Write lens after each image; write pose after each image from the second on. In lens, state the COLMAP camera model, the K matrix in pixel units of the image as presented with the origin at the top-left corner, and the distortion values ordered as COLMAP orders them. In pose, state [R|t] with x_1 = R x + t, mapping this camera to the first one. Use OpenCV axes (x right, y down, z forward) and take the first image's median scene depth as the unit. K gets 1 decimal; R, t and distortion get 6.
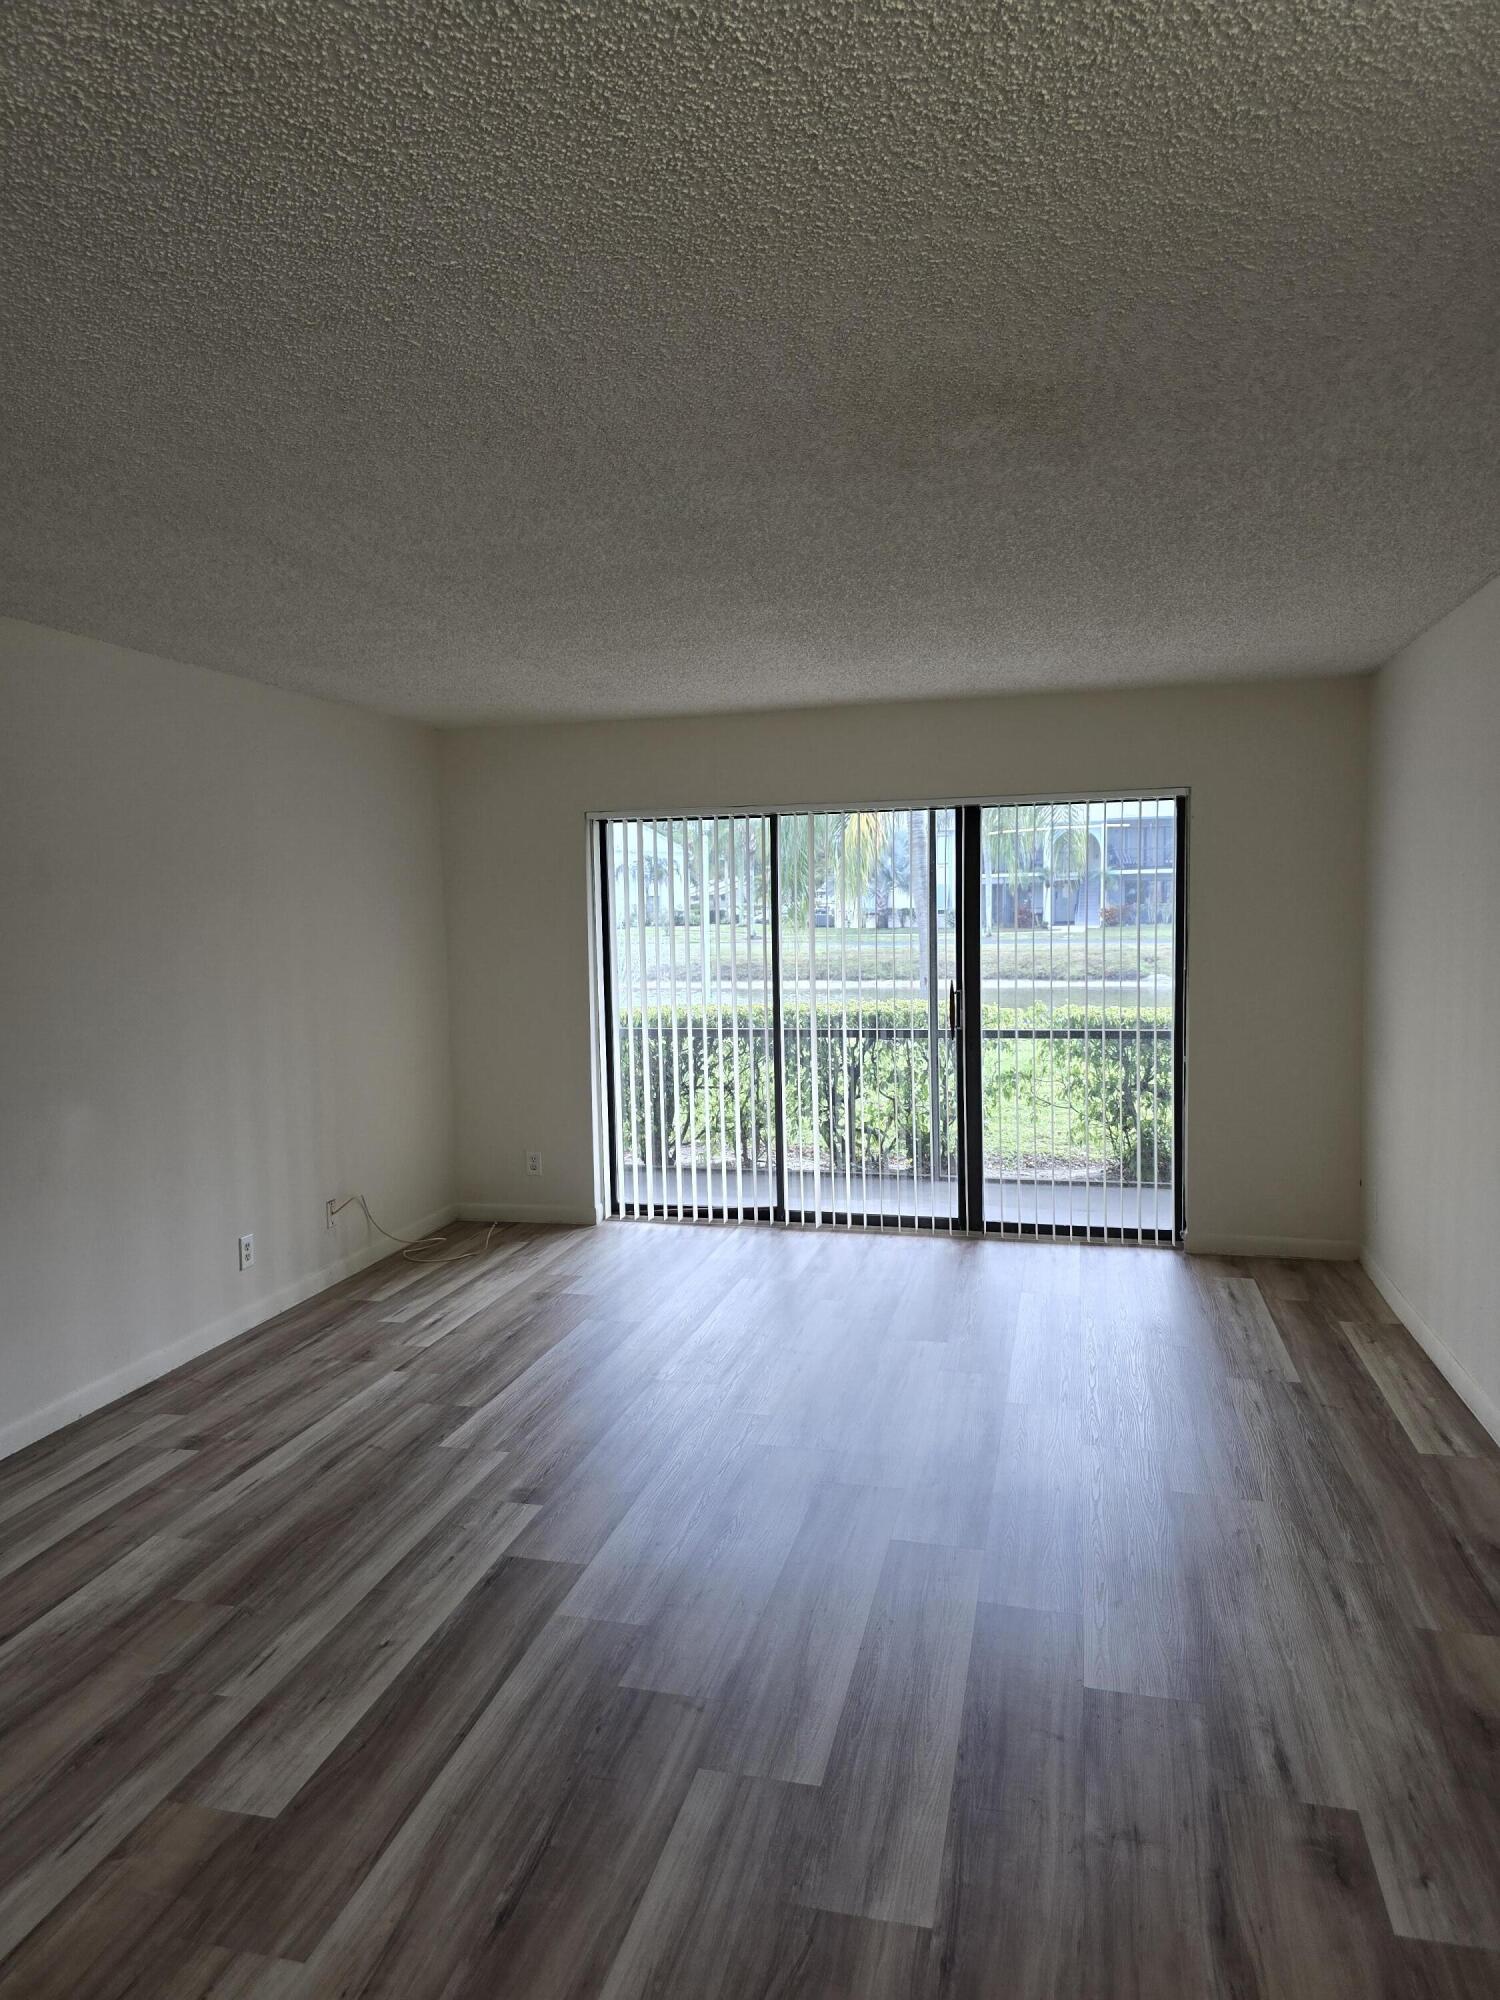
lens RADIAL K [[1324.4, 0, 753.2], [0, 1324.4, 1003.4], [0, 0, 1]] dist [0.042045, -0.034626]
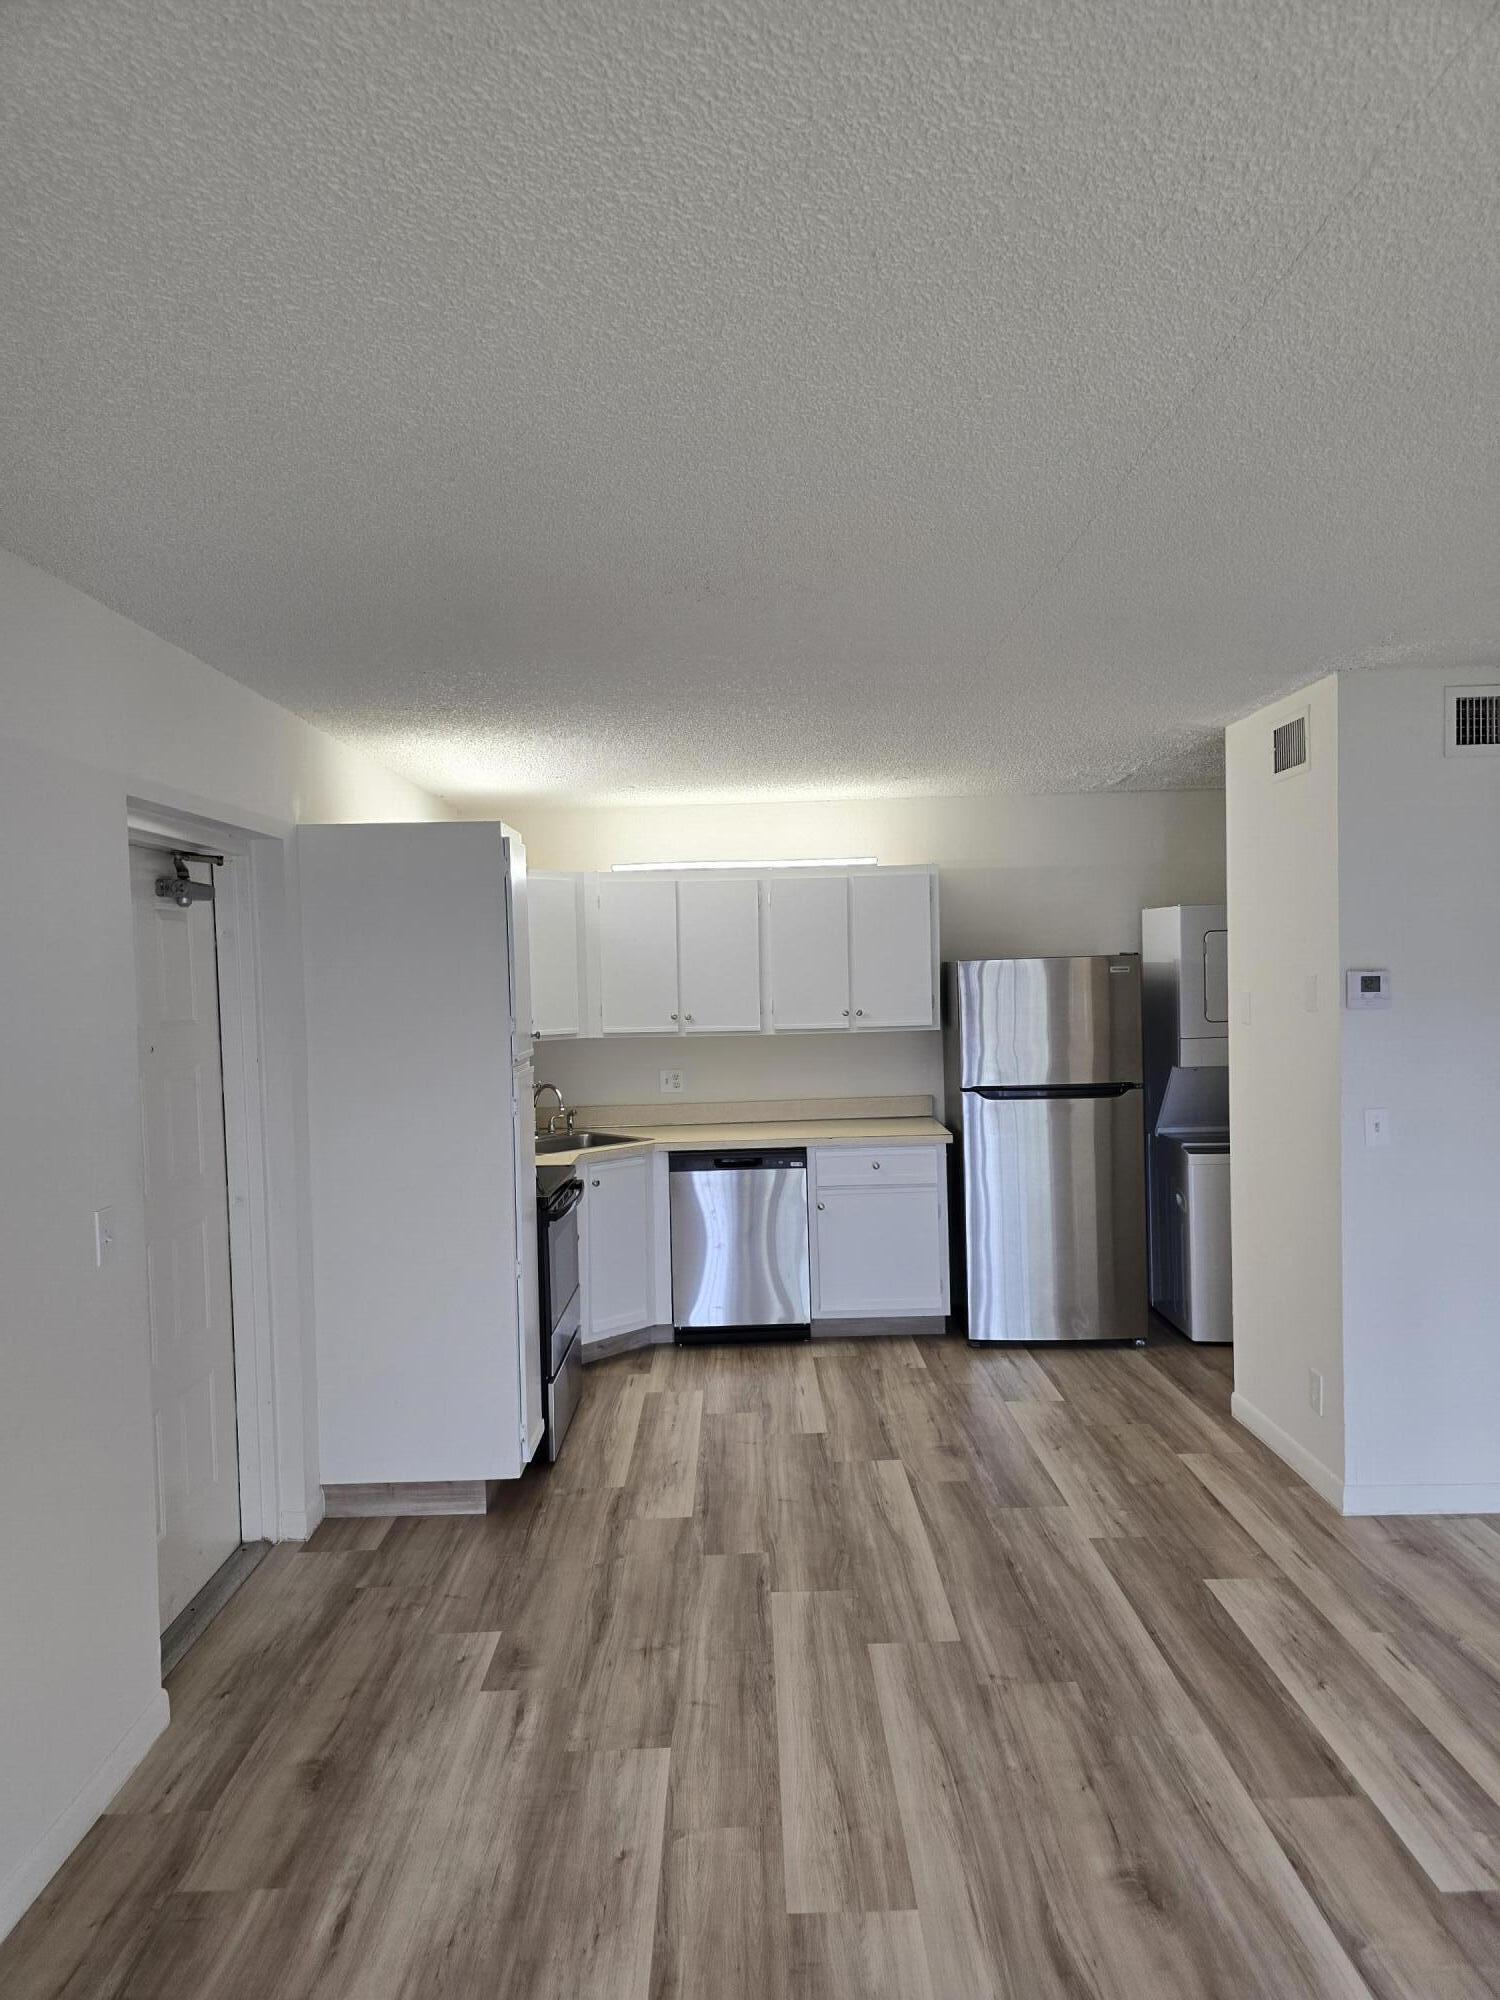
lens RADIAL K [[1324.4, 0, 750.1], [0, 1324.4, 1000.9], [0, 0, 1]] dist [0.042045, -0.034626]
pose [[-0.968722, 0.053469, -0.242320, 0.446566], [0.028409, 0.993986, 0.105756, -0.206315], [0.246518, 0.095564, -0.964415, 2.149963]]
